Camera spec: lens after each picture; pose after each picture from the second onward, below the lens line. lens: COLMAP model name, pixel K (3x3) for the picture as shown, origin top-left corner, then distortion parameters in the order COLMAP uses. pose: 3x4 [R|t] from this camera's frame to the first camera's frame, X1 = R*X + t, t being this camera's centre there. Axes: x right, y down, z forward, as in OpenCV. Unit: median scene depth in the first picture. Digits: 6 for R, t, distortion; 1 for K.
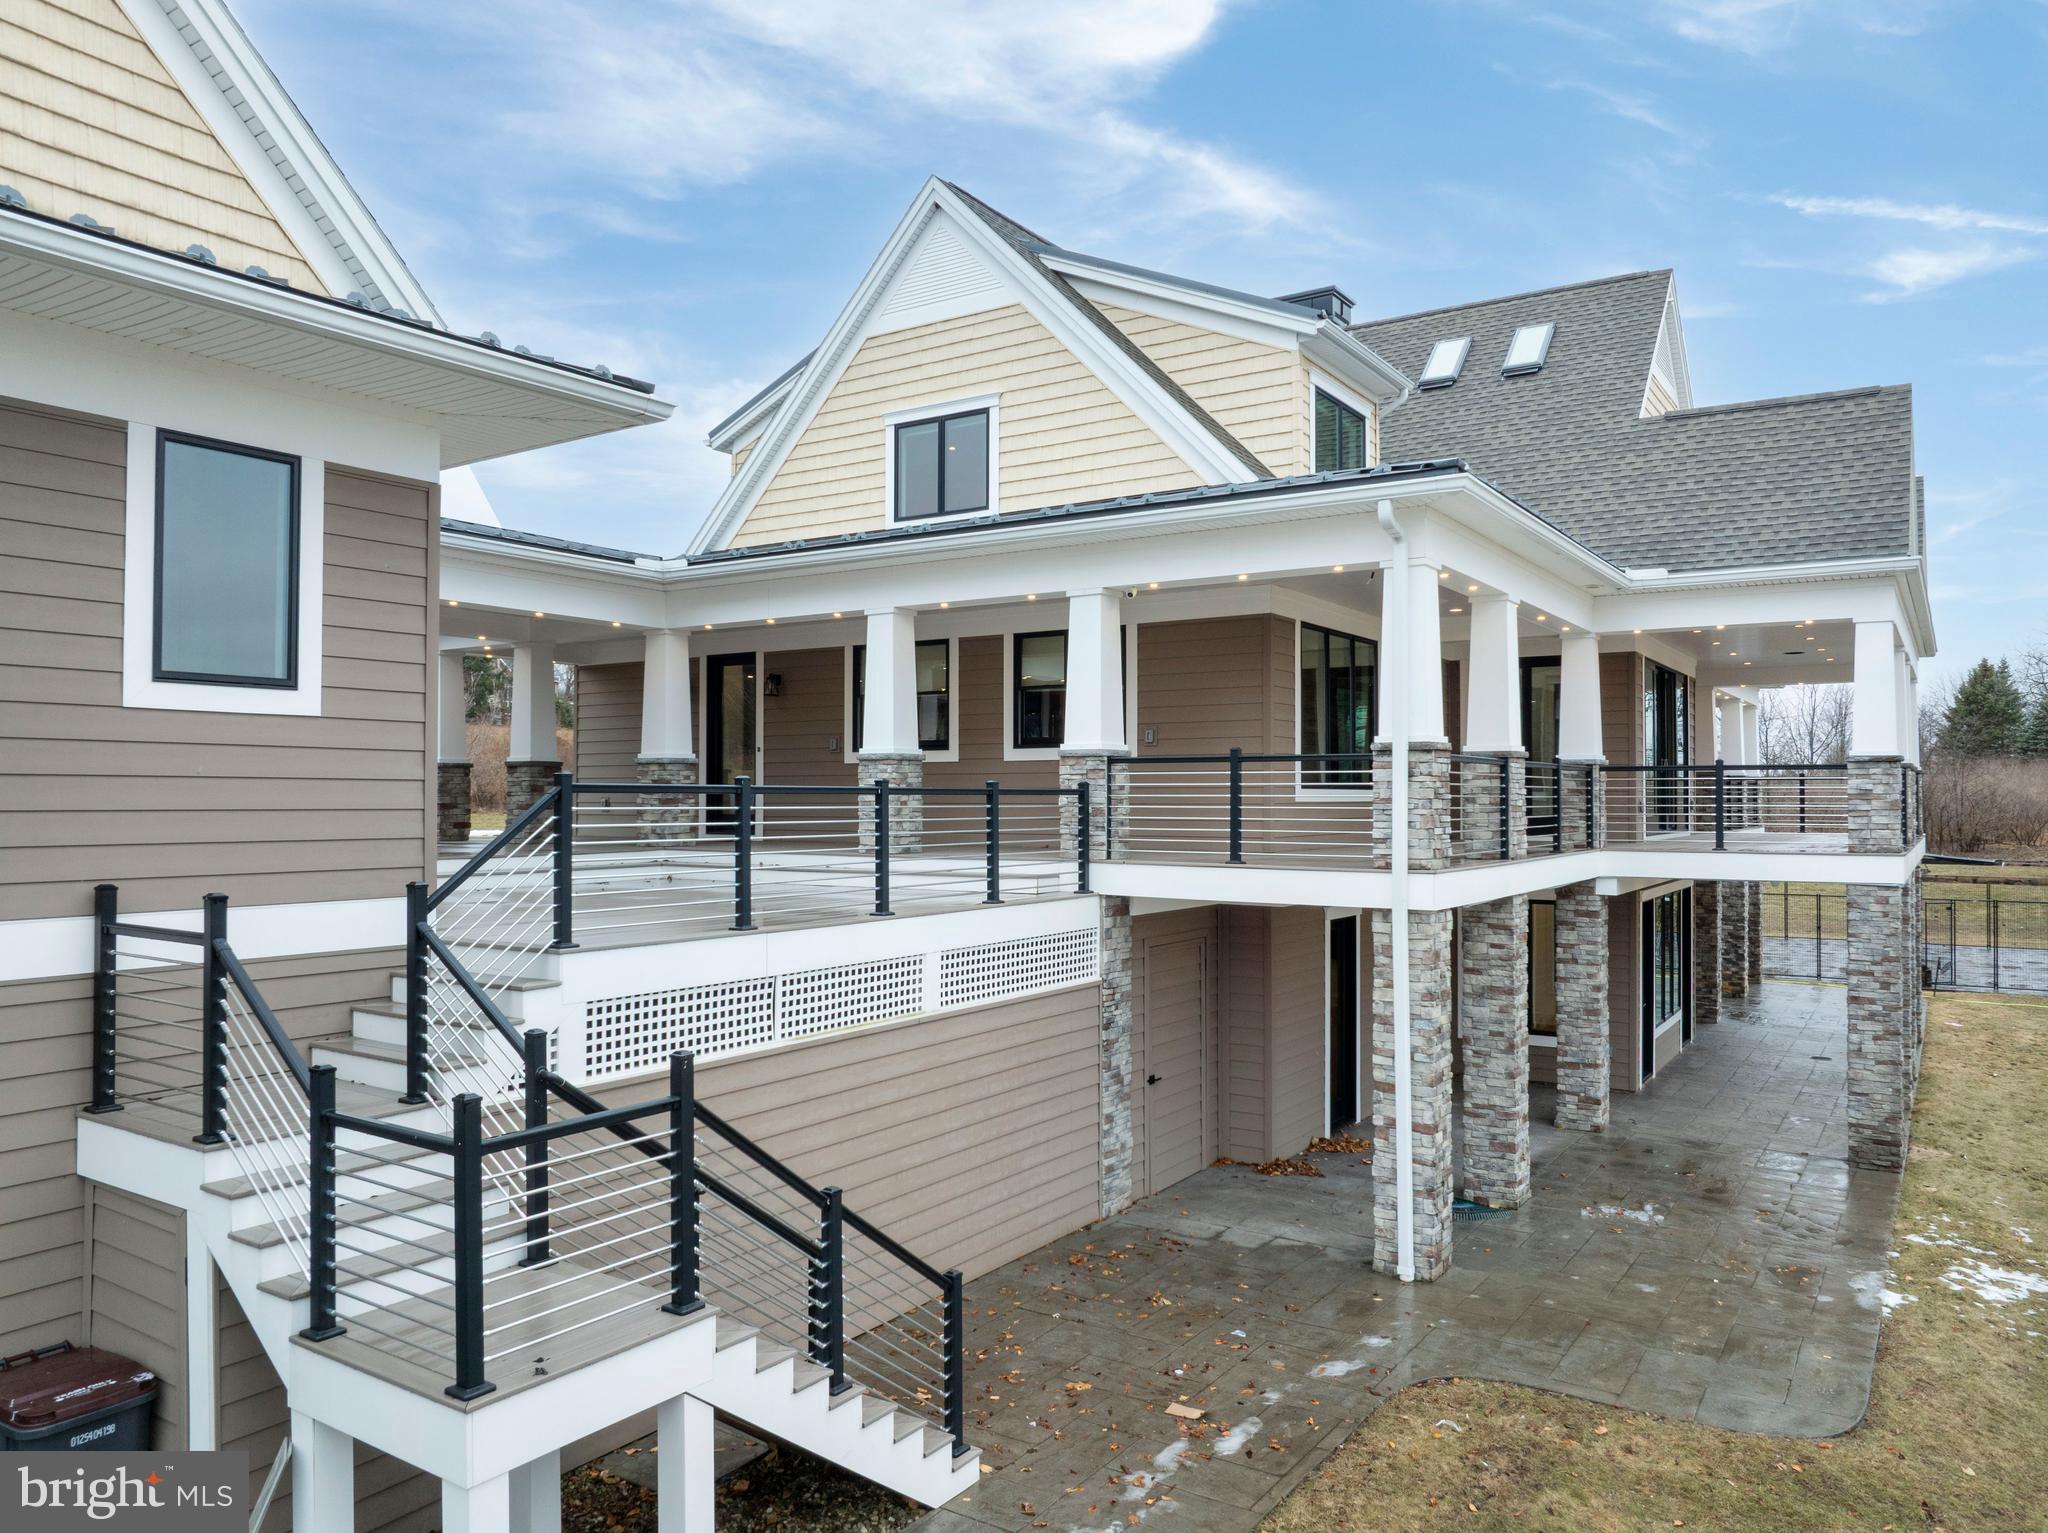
lens RADIAL K [[1439.1, 0, 1024.0], [0, 1439.1, 766.5], [0, 0, 1]] dist [-0.038484, 0.007409]
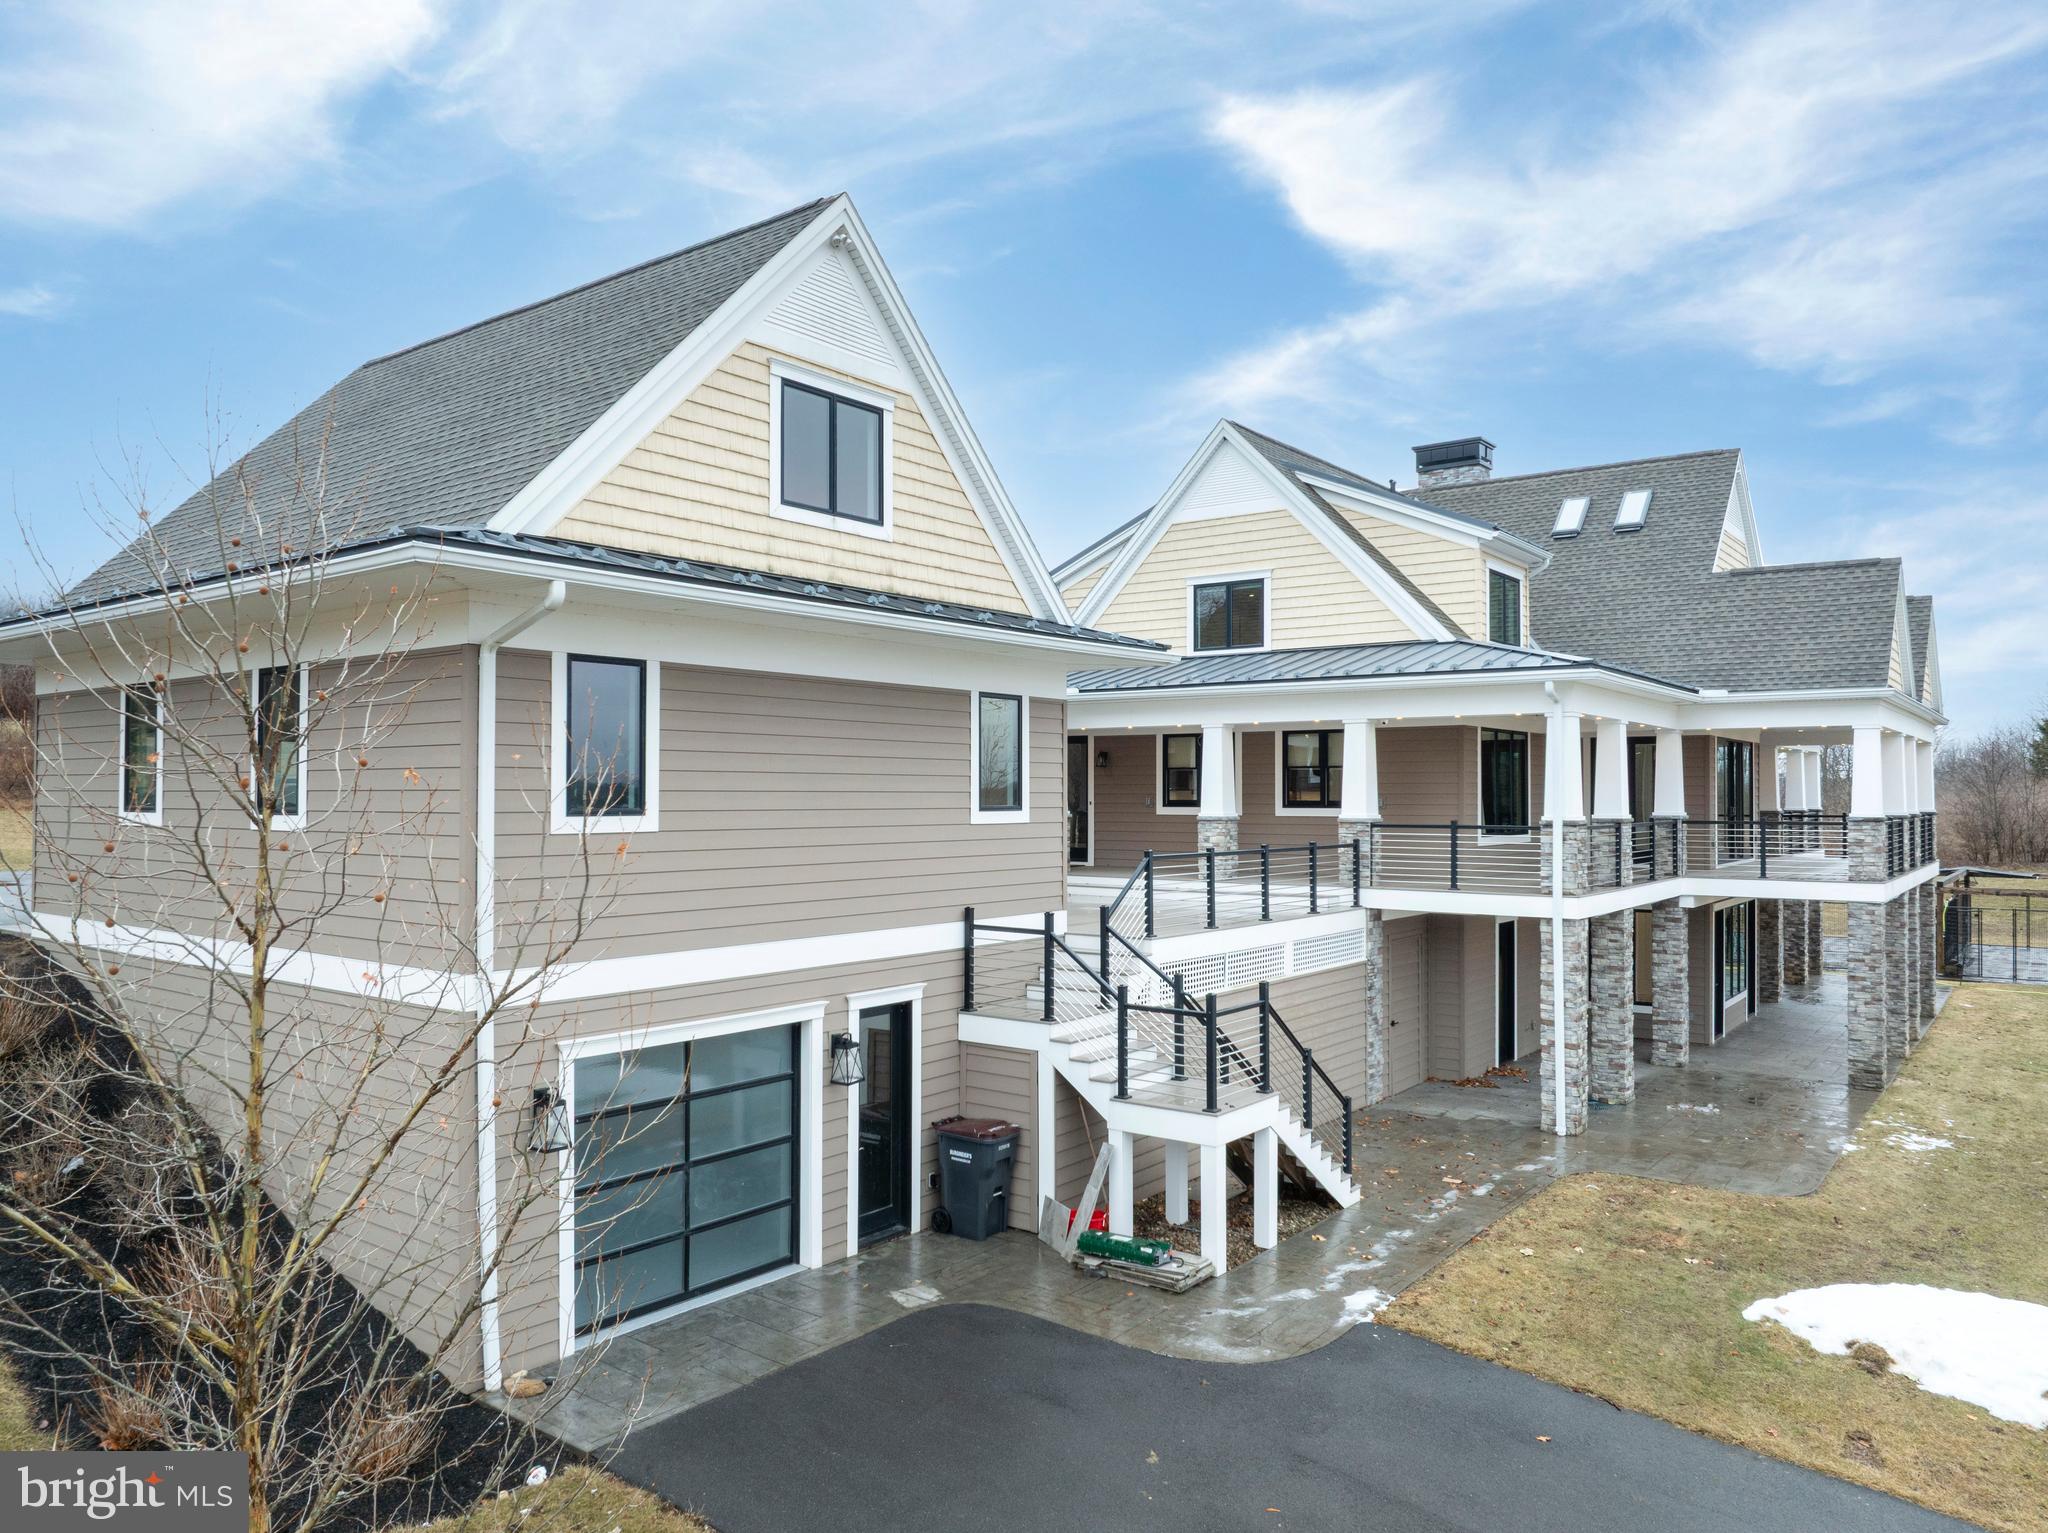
lens RADIAL K [[1415.6, 0, 1024.0], [0, 1415.6, 766.5], [0, 0, 1]] dist [-0.042257, -0.002122]
pose [[0.997636, -0.000613, -0.068715, -0.199741], [0.000602, 1.000000, -0.000174, -0.063306], [0.068715, 0.000132, 0.997636, -0.556574]]
